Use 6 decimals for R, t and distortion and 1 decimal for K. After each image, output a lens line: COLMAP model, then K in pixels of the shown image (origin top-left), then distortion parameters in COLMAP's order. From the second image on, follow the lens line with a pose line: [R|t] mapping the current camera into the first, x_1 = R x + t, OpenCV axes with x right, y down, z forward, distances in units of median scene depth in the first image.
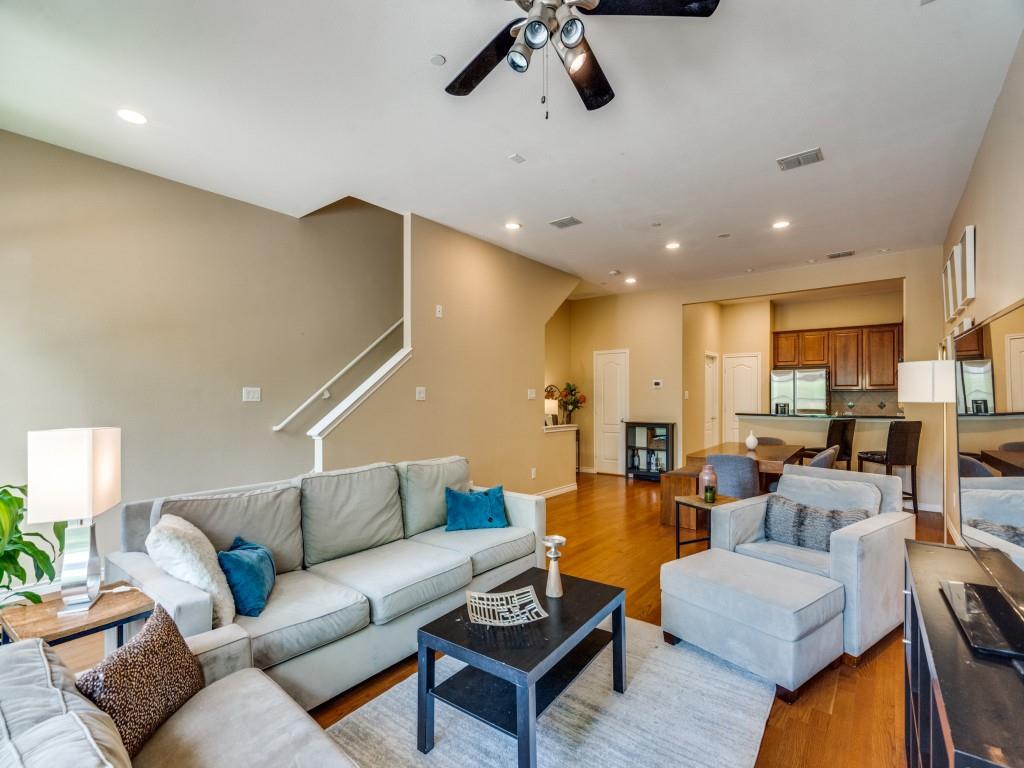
lens RADIAL K [[481.4, 0, 513.6], [0, 481.4, 389.0], [0, 0, 1]] dist [0.001786, 0.000303]
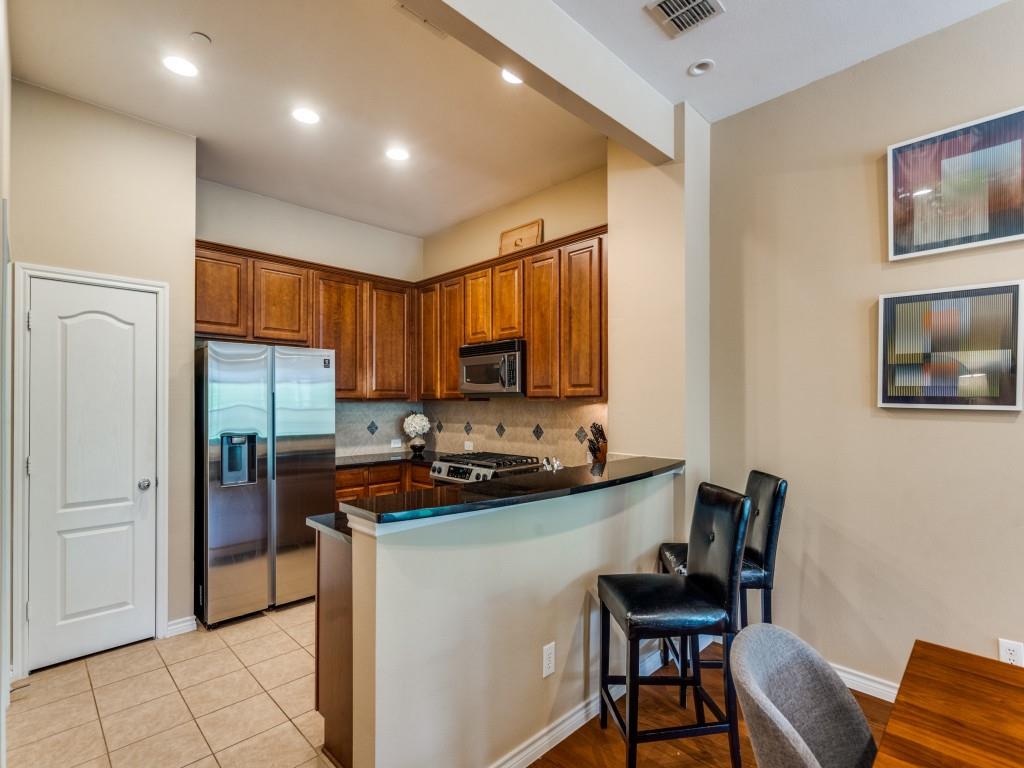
lens RADIAL K [[491.0, 0, 512.5], [0, 491.0, 399.9], [0, 0, 1]] dist [0.001013, 0.000455]
pose [[0.152339, 0.009703, 0.988281, 0.225366], [-0.014963, 0.999860, -0.007510, 0.004724], [-0.988215, -0.013644, 0.152463, 0.752155]]
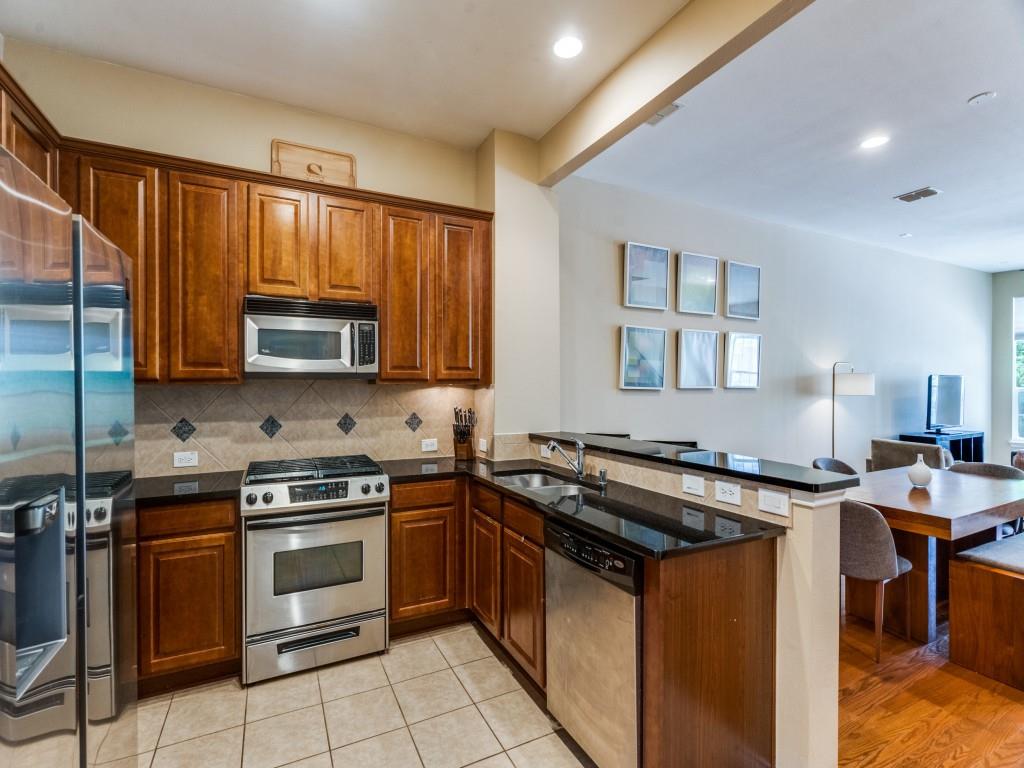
lens RADIAL K [[471.9, 0, 499.1], [0, 471.9, 388.1], [0, 0, 1]] dist [0.000669, 0.000290]
pose [[-0.885271, 0.006771, 0.465025, 0.430710], [0.000038, 0.999895, -0.014485, 0.009876], [-0.465075, -0.012806, -0.885179, 1.068371]]
